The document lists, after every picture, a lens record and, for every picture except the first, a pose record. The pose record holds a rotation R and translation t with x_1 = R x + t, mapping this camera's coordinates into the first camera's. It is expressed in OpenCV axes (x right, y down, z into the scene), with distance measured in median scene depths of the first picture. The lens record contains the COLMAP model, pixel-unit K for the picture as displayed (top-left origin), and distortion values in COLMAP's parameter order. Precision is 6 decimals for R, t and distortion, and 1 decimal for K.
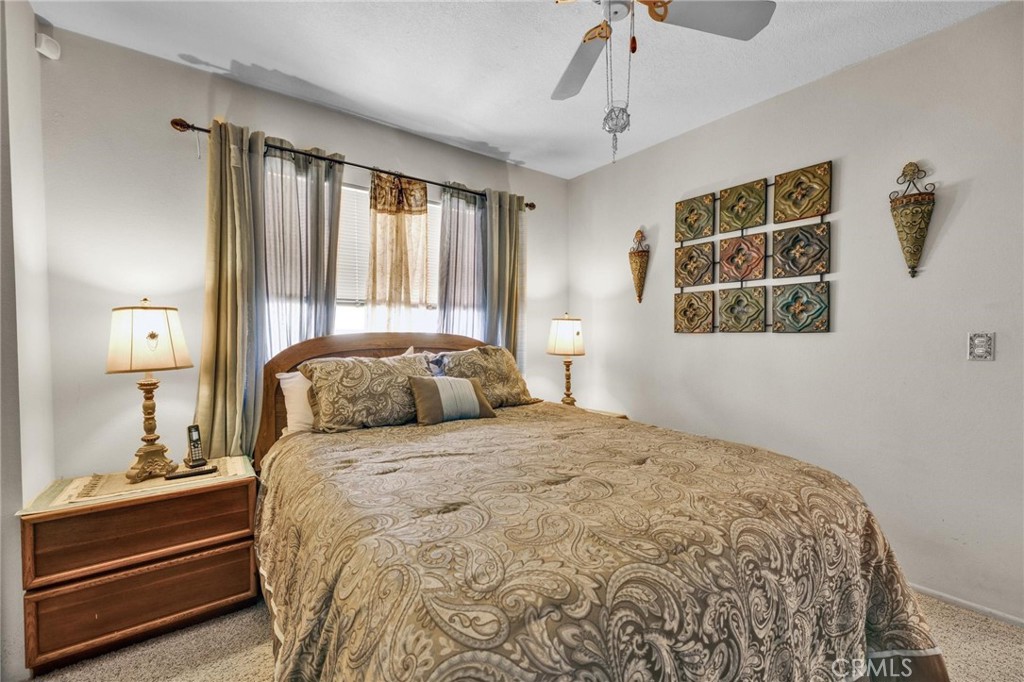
lens RADIAL K [[433.6, 0, 506.8], [0, 433.6, 336.1], [0, 0, 1]] dist [0.000409, -0.000067]
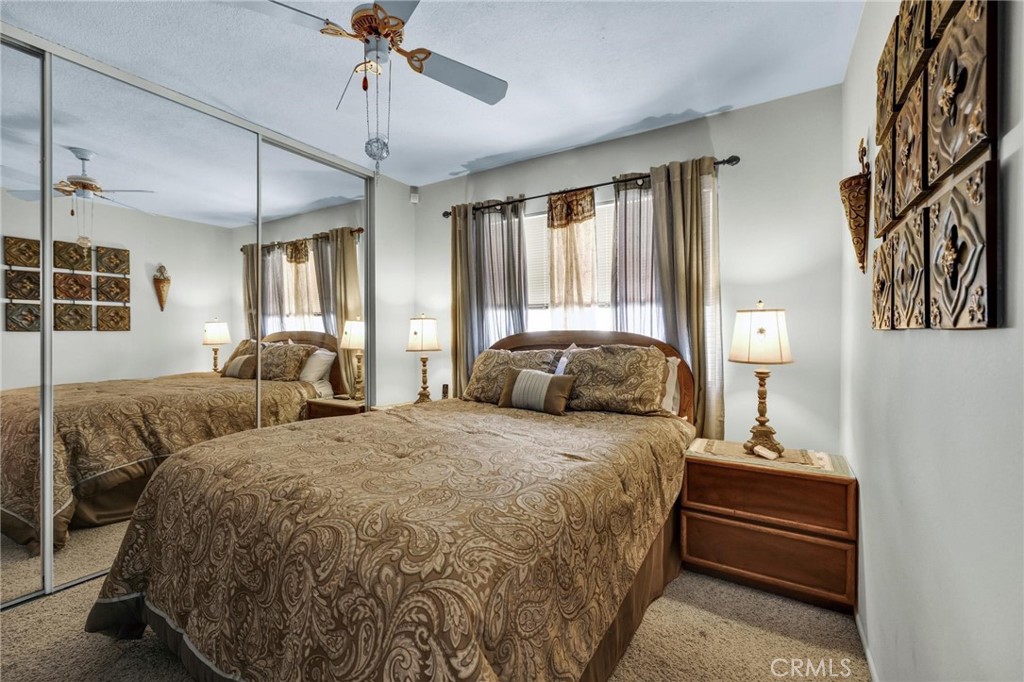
lens RADIAL K [[417.7, 0, 511.5], [0, 417.7, 337.0], [0, 0, 1]] dist [-0.018352, 0.000064]
pose [[0.360146, 0.017510, -0.932732, 0.734241], [-0.002524, 0.999838, 0.017796, -0.010114], [0.932893, -0.004055, 0.360132, 0.481749]]
